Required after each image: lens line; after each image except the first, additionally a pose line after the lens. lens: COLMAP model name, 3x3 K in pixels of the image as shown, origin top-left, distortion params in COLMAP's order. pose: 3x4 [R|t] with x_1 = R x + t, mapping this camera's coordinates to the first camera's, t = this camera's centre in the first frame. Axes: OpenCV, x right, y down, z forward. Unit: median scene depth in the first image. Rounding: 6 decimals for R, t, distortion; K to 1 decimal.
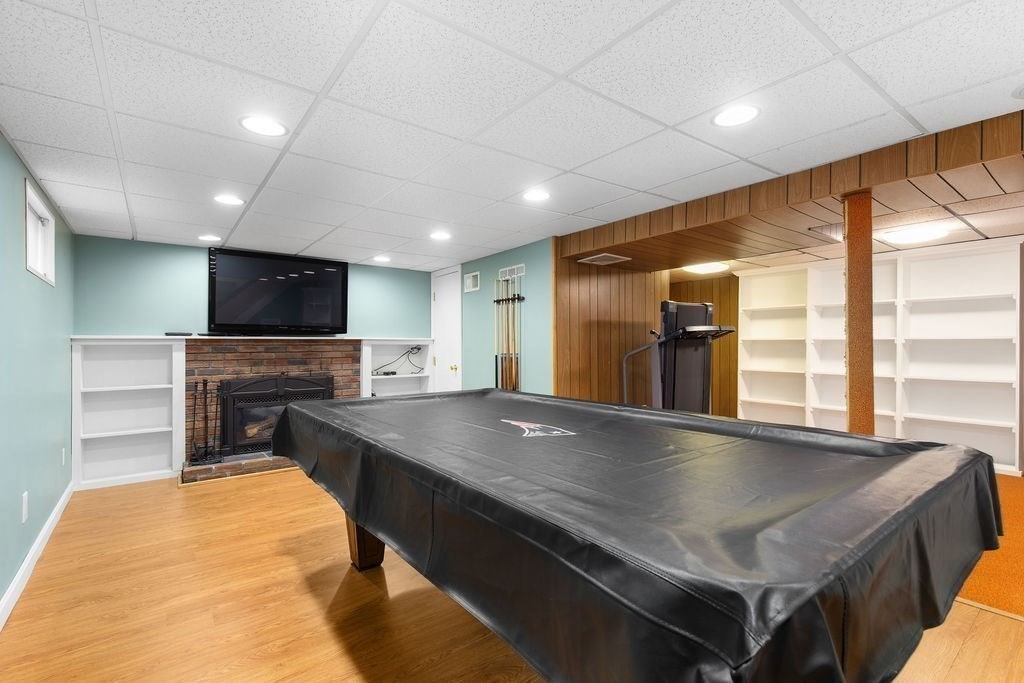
lens RADIAL K [[467.0, 0, 513.9], [0, 467.0, 343.8], [0, 0, 1]] dist [-0.005398, -0.000605]
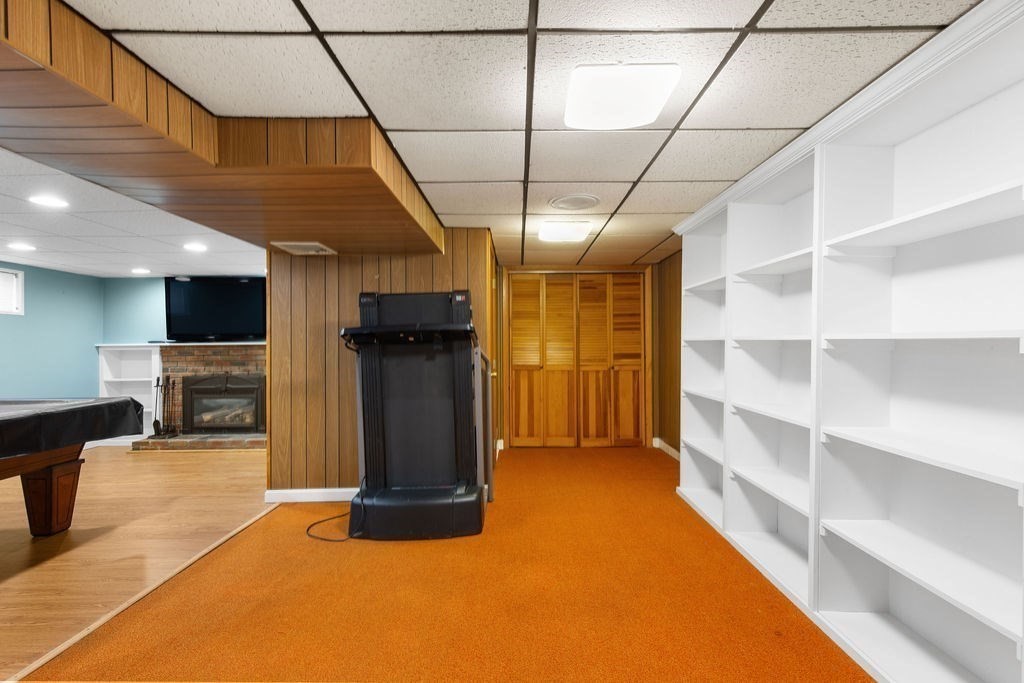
lens RADIAL K [[467.0, 0, 514.0], [0, 467.0, 344.1], [0, 0, 1]] dist [-0.005398, -0.000605]
pose [[0.790832, -0.004231, -0.612018, 0.908065], [0.008857, 0.999951, 0.004532, -0.011076], [0.611969, -0.009005, 0.790830, 0.527893]]
